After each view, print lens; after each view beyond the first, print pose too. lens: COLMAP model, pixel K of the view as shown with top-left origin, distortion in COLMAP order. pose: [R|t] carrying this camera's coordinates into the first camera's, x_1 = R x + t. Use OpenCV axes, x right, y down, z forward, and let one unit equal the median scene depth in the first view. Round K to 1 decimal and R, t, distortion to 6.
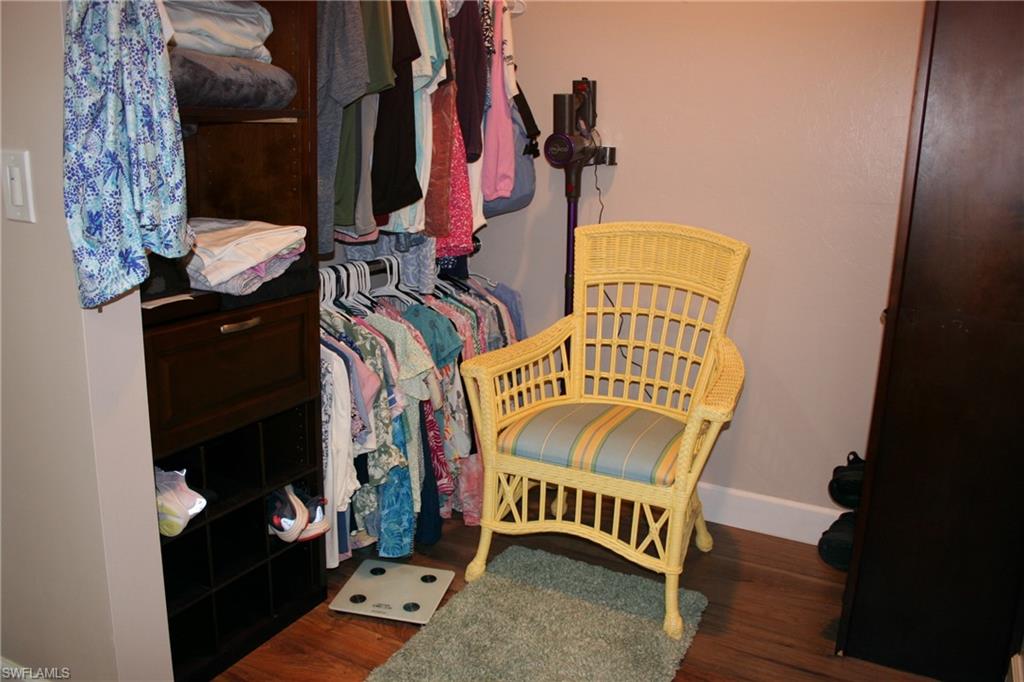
lens RADIAL K [[857.5, 0, 515.3], [0, 857.5, 337.7], [0, 0, 1]] dist [-0.149758, 0.119641]
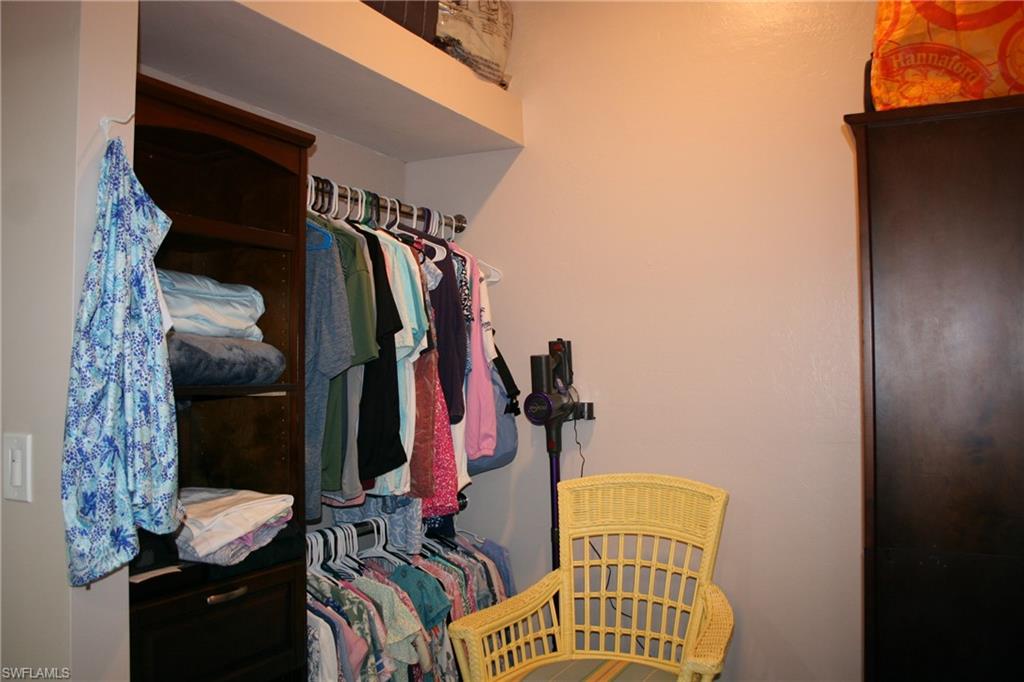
lens RADIAL K [[857.5, 0, 515.6], [0, 857.5, 339.2], [0, 0, 1]] dist [-0.149758, 0.119641]
pose [[0.999085, -0.040489, 0.013787, 0.014387], [0.042725, 0.959873, -0.277162, -0.013821], [-0.002012, 0.277497, 0.960724, -0.035689]]
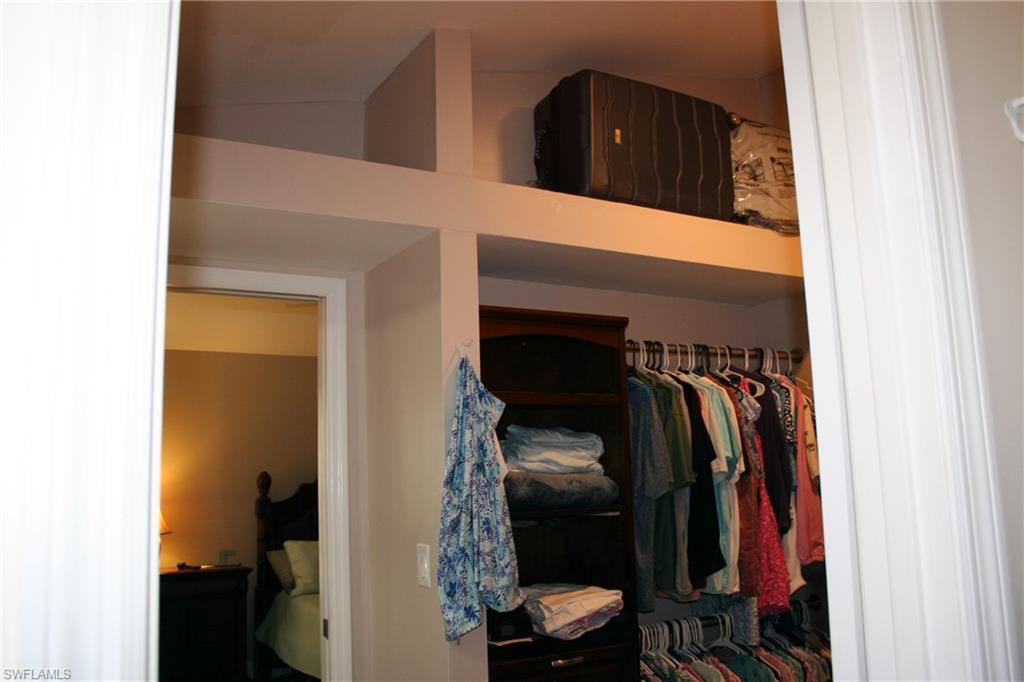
lens RADIAL K [[857.5, 0, 521.2], [0, 857.5, 348.2], [0, 0, 1]] dist [-0.149758, 0.119641]
pose [[0.847096, -0.144512, -0.511414, 0.314244], [-0.066491, 0.925937, -0.371779, 0.021466], [0.527263, 0.348937, 0.774749, -0.239454]]
